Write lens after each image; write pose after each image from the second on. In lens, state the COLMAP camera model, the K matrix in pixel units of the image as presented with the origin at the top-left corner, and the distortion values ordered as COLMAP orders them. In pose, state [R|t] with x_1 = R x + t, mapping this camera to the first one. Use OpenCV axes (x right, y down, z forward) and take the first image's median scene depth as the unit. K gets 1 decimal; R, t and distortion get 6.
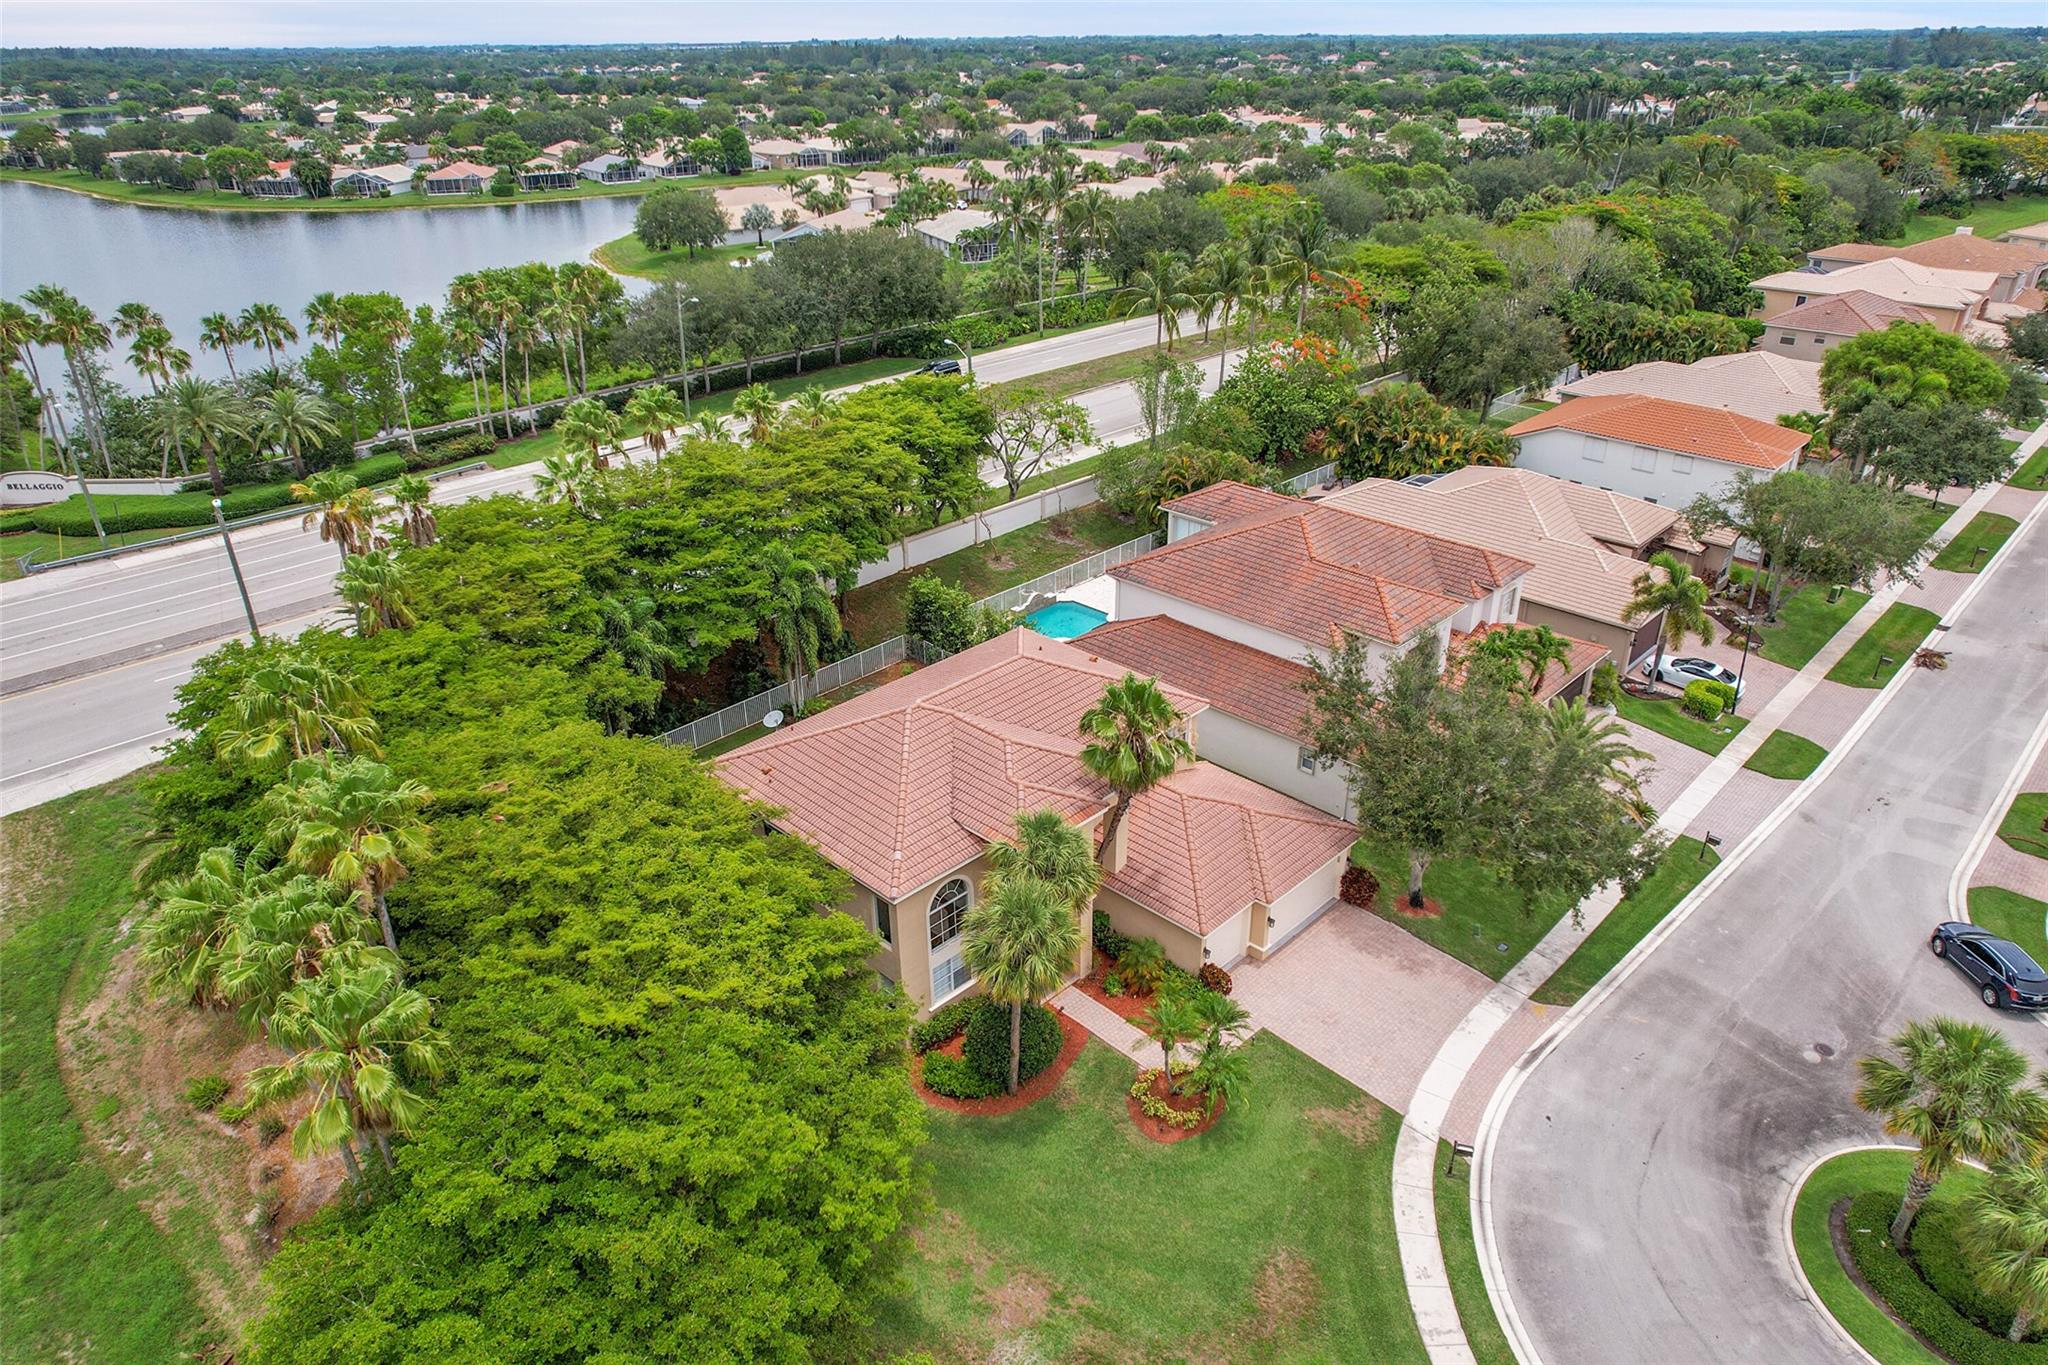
lens RADIAL K [[1304.3, 0, 1033.7], [0, 1304.3, 681.5], [0, 0, 1]] dist [-0.069229, 0.063614]
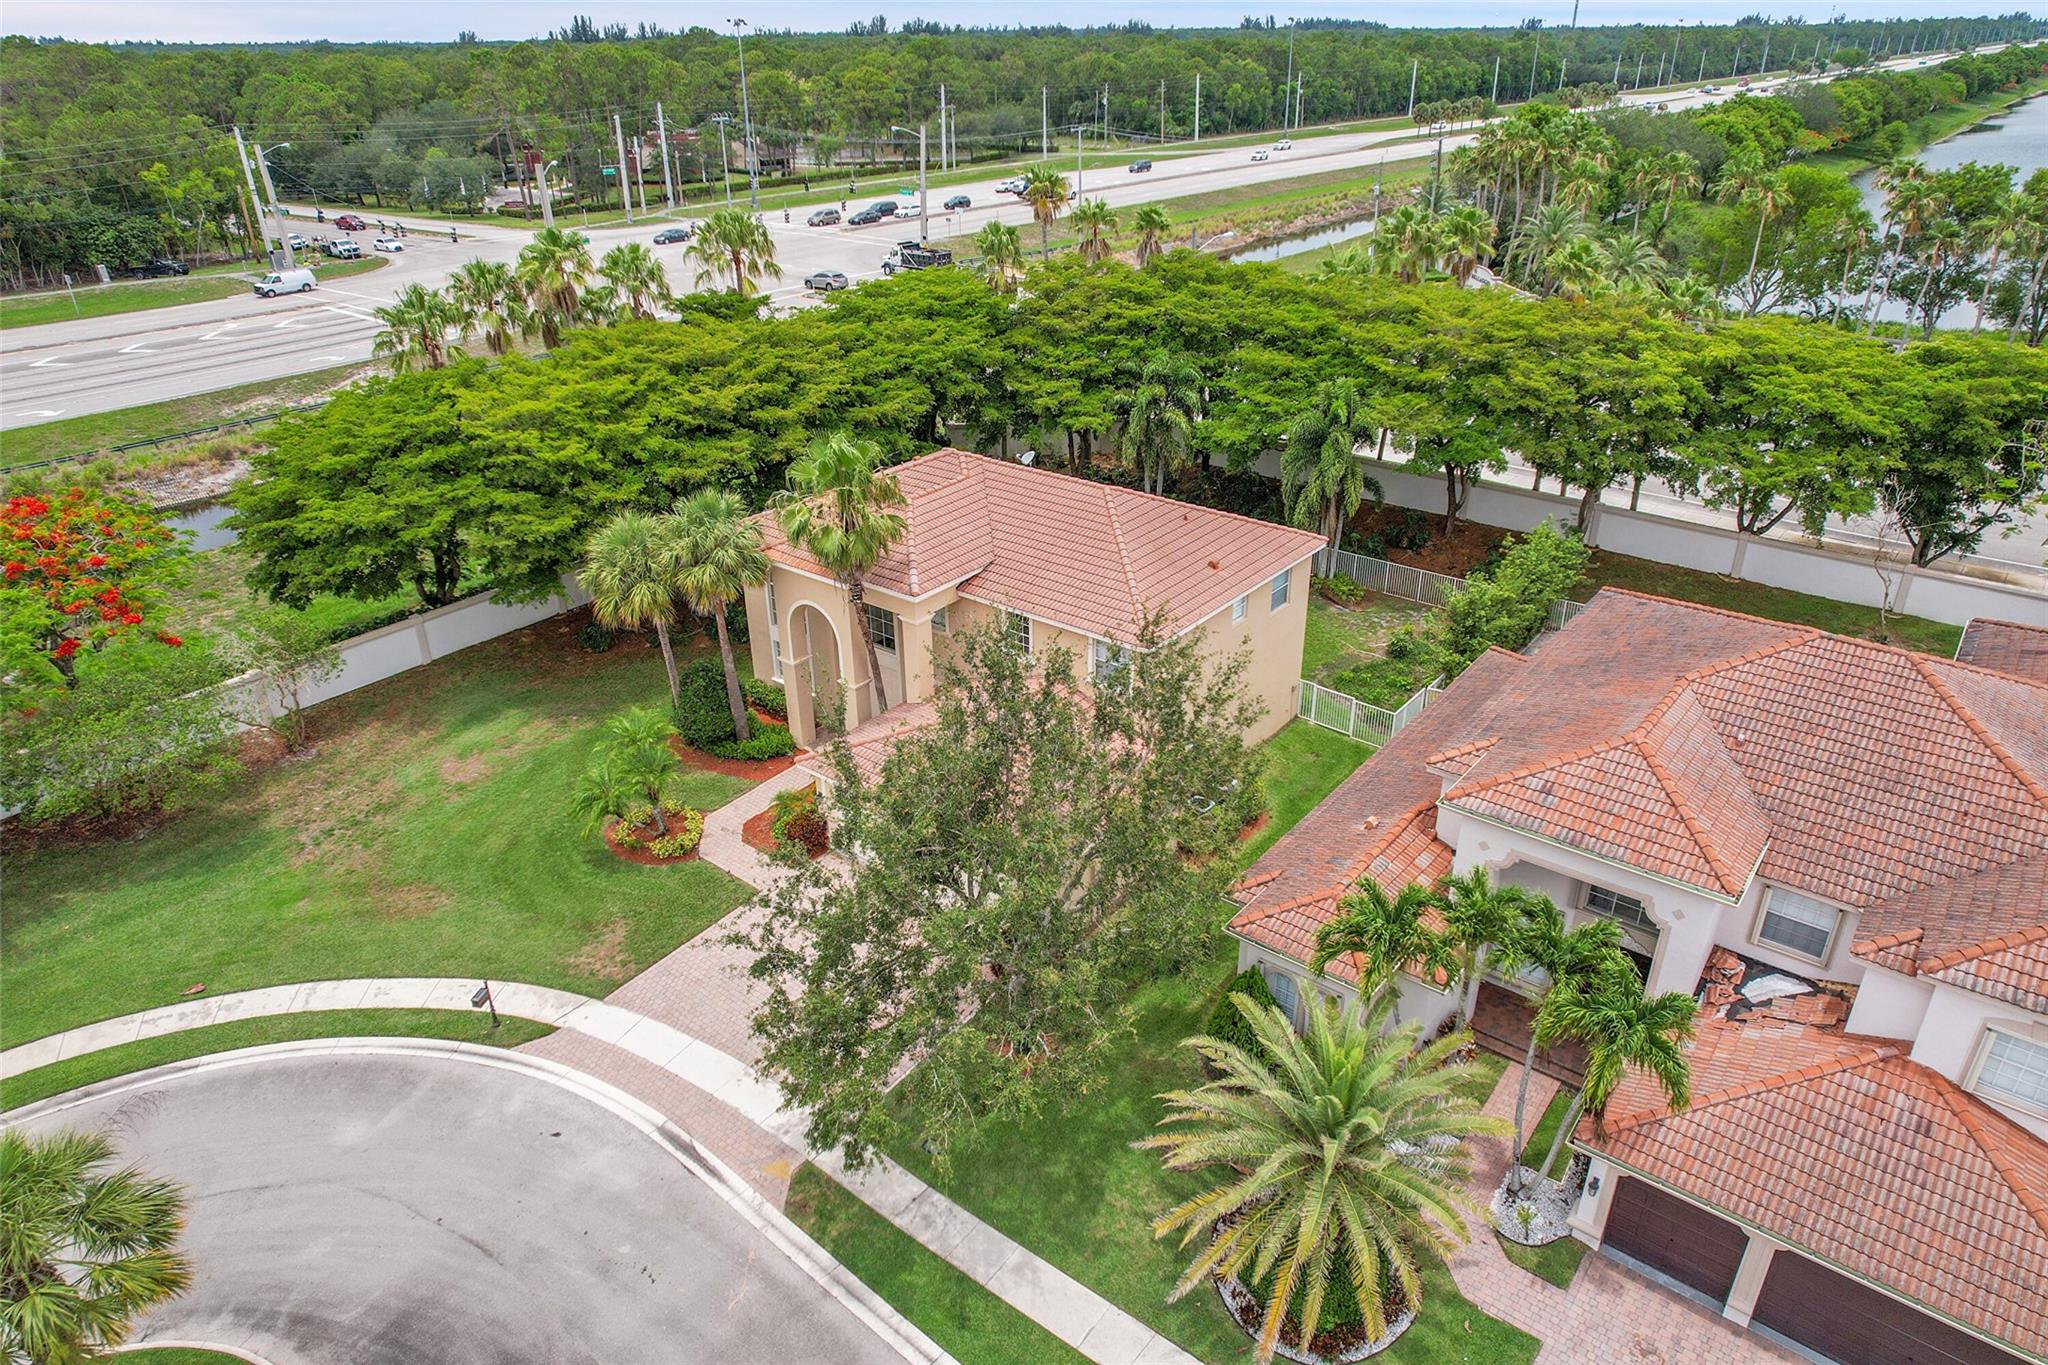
lens RADIAL K [[1304.3, 0, 1033.7], [0, 1304.3, 681.5], [0, 0, 1]] dist [-0.069229, 0.063614]
pose [[0.103158, 0.459703, -0.882061, 0.499727], [-0.439702, 0.816515, 0.374119, -0.134839], [0.892200, 0.349251, 0.286362, 0.497570]]
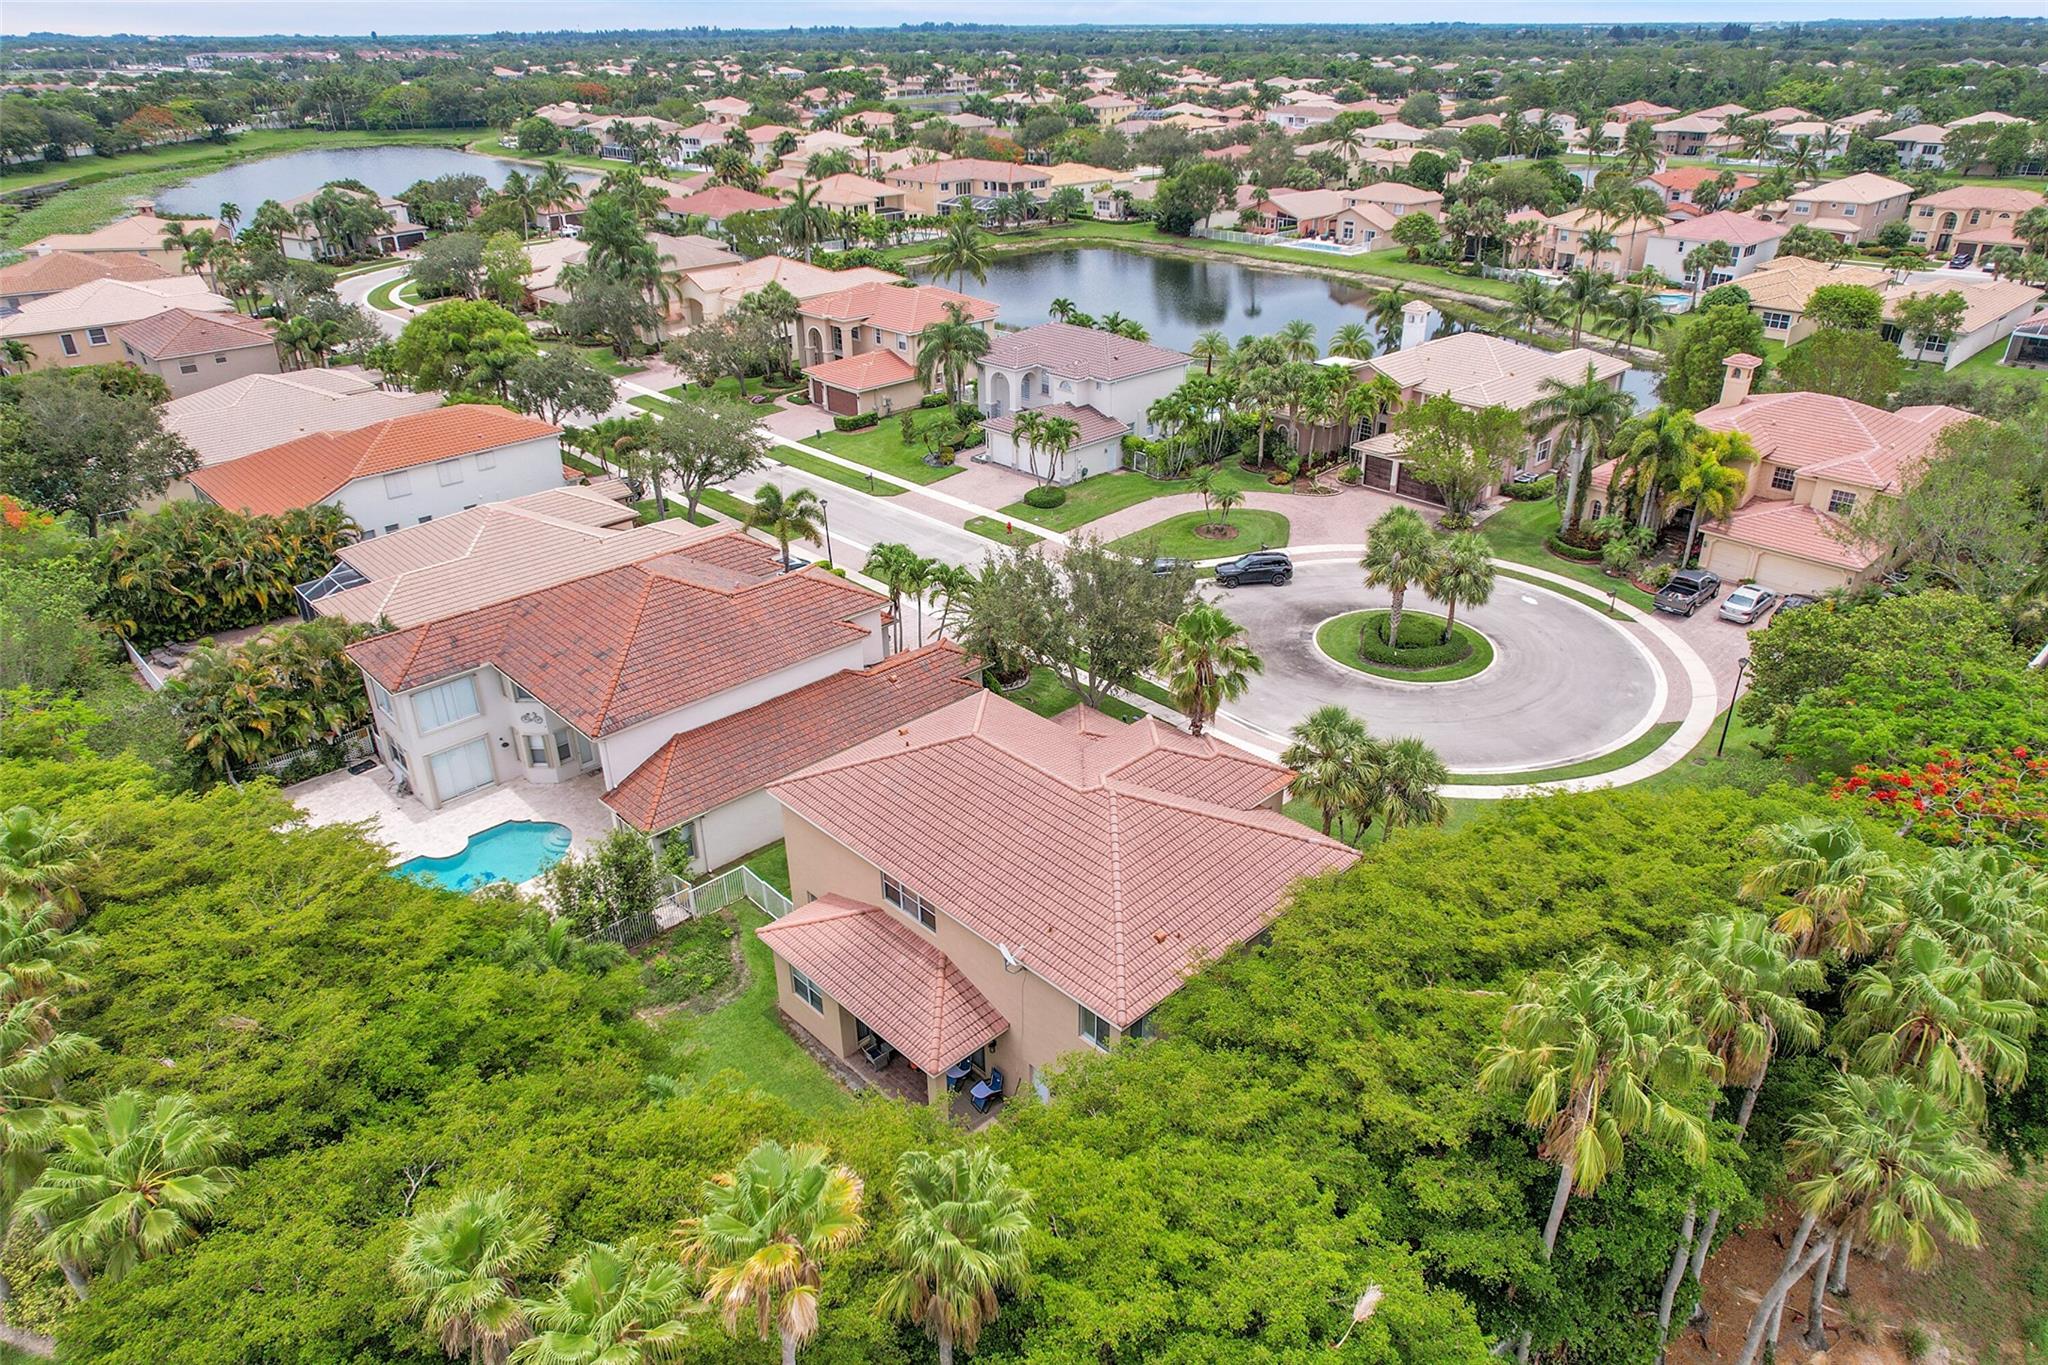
lens RADIAL K [[1304.3, 0, 1033.7], [0, 1304.3, 681.5], [0, 0, 1]] dist [-0.069229, 0.063614]
pose [[0.029658, -0.447684, 0.893700, -0.511289], [0.457263, 0.801129, 0.386138, -0.242730], [-0.888837, 0.397204, 0.228469, 0.484440]]
